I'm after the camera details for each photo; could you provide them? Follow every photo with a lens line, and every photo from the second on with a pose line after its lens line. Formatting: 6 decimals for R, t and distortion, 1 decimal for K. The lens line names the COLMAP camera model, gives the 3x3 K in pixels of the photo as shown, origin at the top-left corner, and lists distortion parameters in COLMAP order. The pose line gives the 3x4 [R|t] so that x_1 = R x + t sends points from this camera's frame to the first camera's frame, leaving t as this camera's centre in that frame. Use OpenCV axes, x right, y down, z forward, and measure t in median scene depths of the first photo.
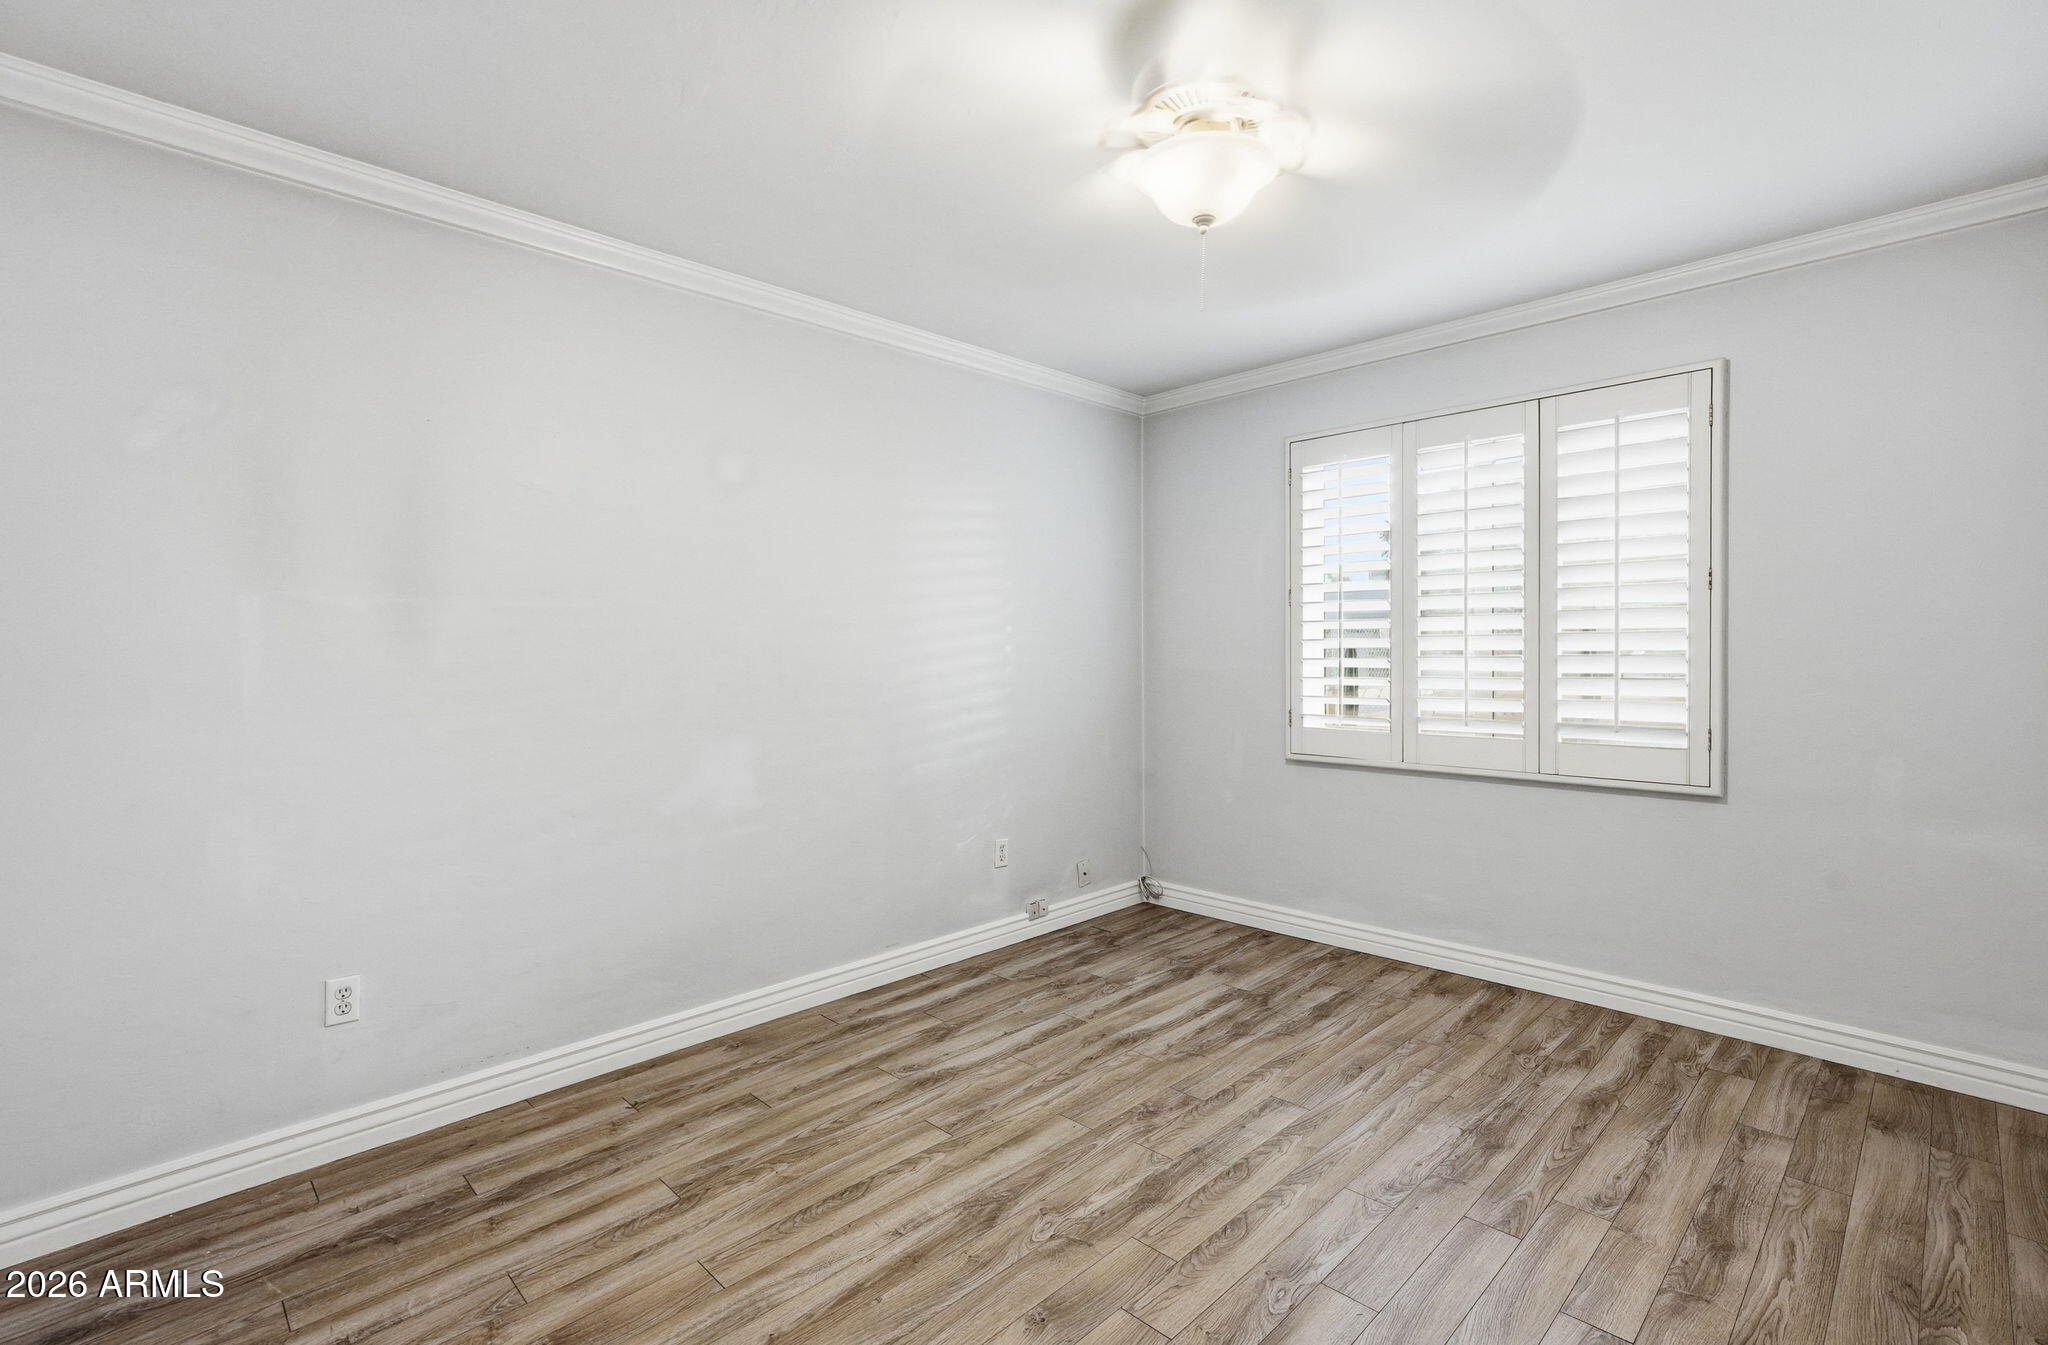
lens RADIAL K [[934.9, 0, 1024.0], [0, 934.9, 665.8], [0, 0, 1]] dist [-0.000086, -0.000006]
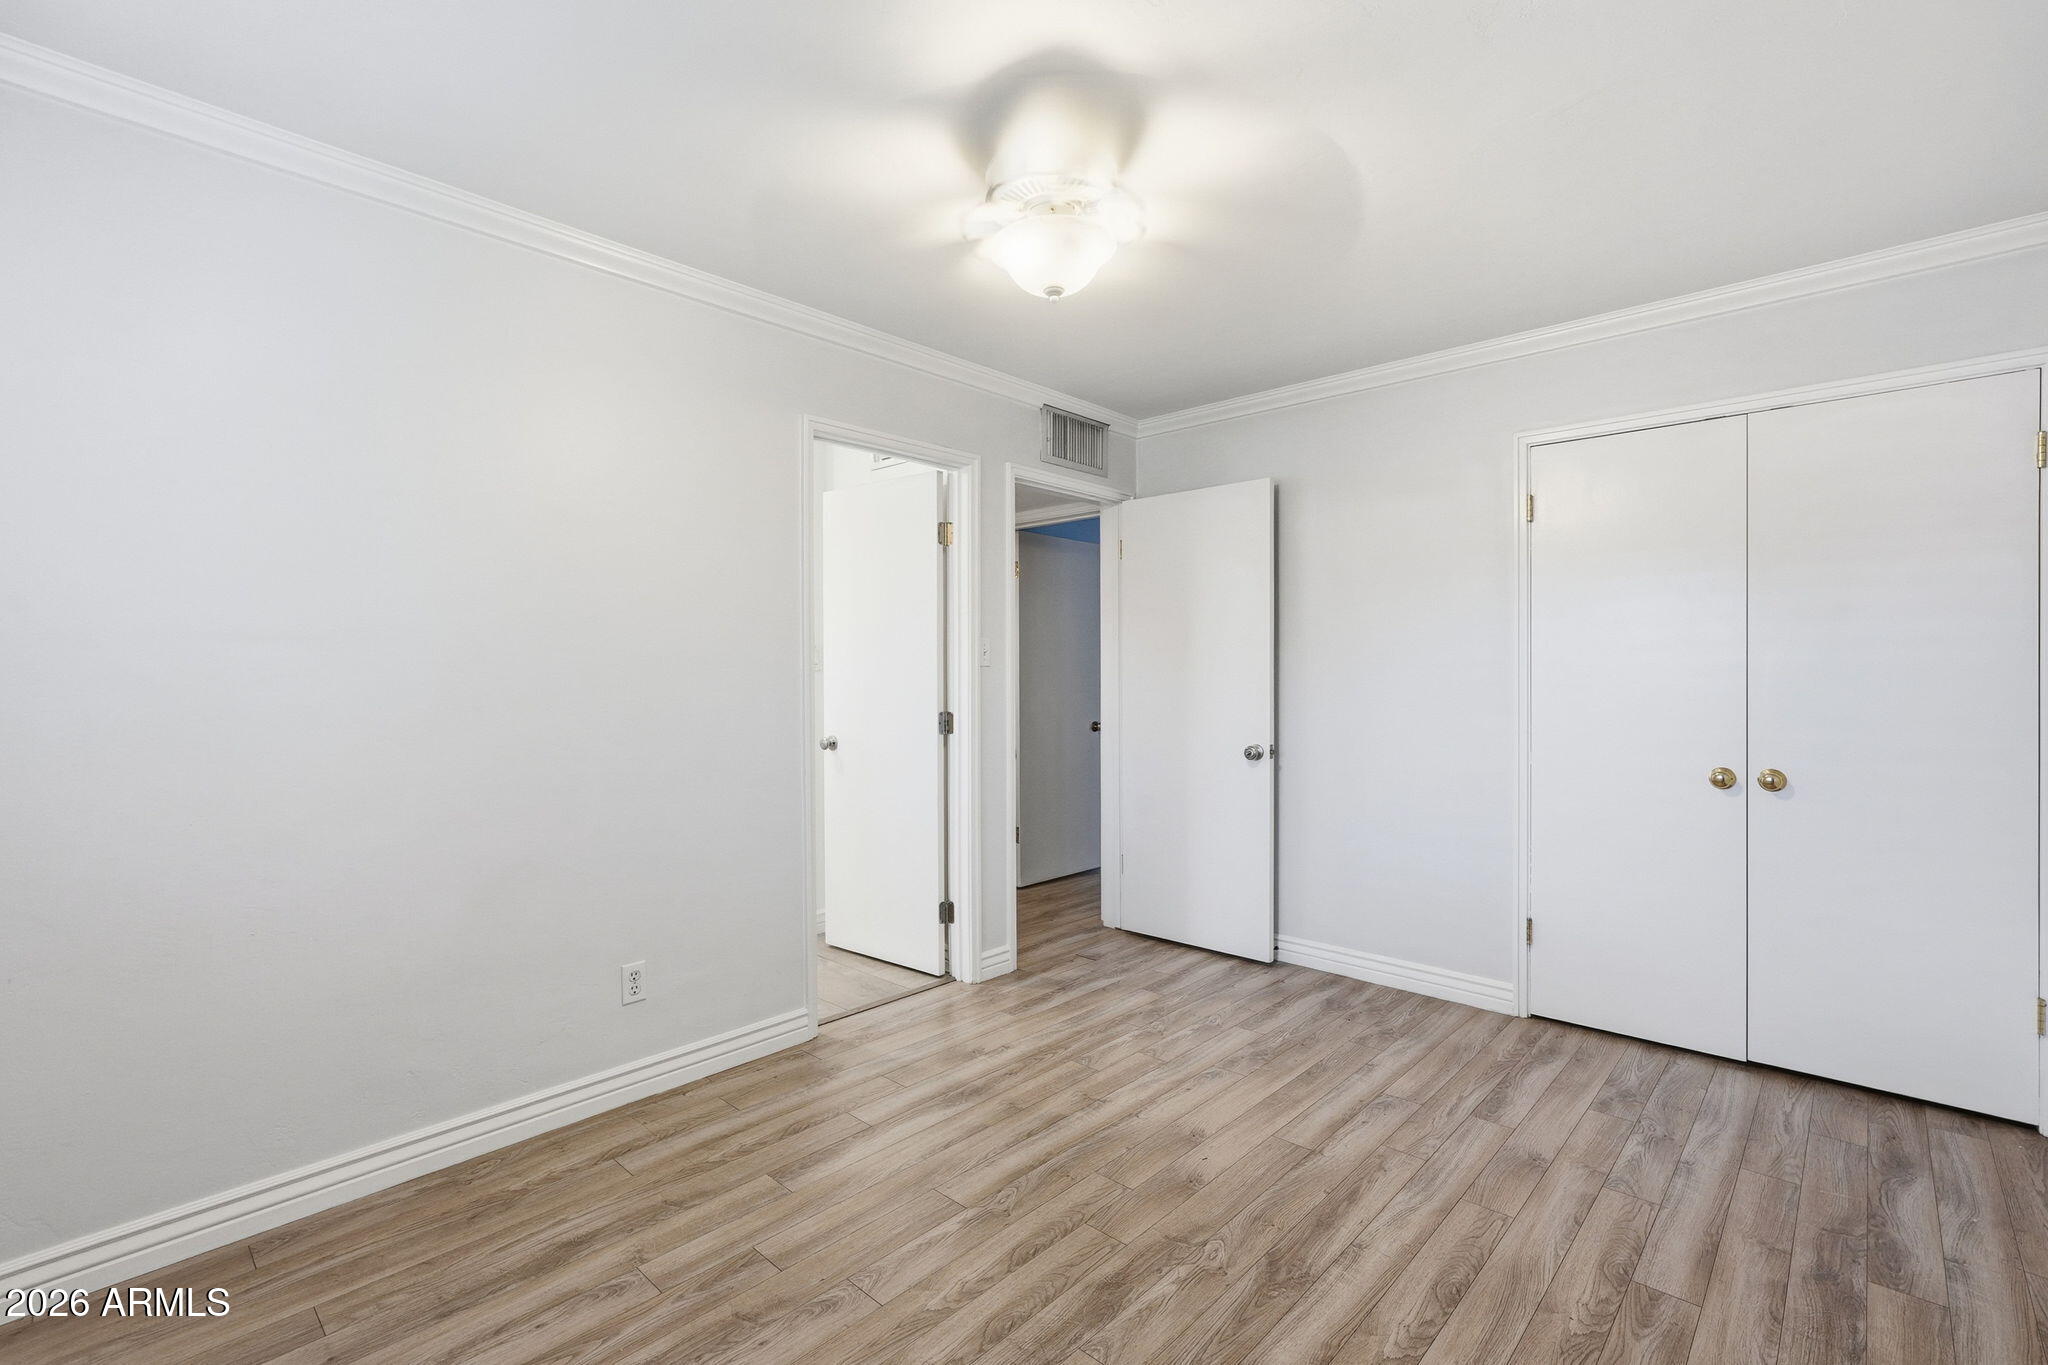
lens RADIAL K [[921.8, 0, 1023.9], [0, 921.8, 678.4], [0, 0, 1]] dist [-0.001595, 0.000056]
pose [[-0.999256, 0.012615, -0.036446, 0.248436], [0.011695, 0.999611, 0.025335, -0.036593], [0.036751, 0.024890, -0.999014, 1.919777]]
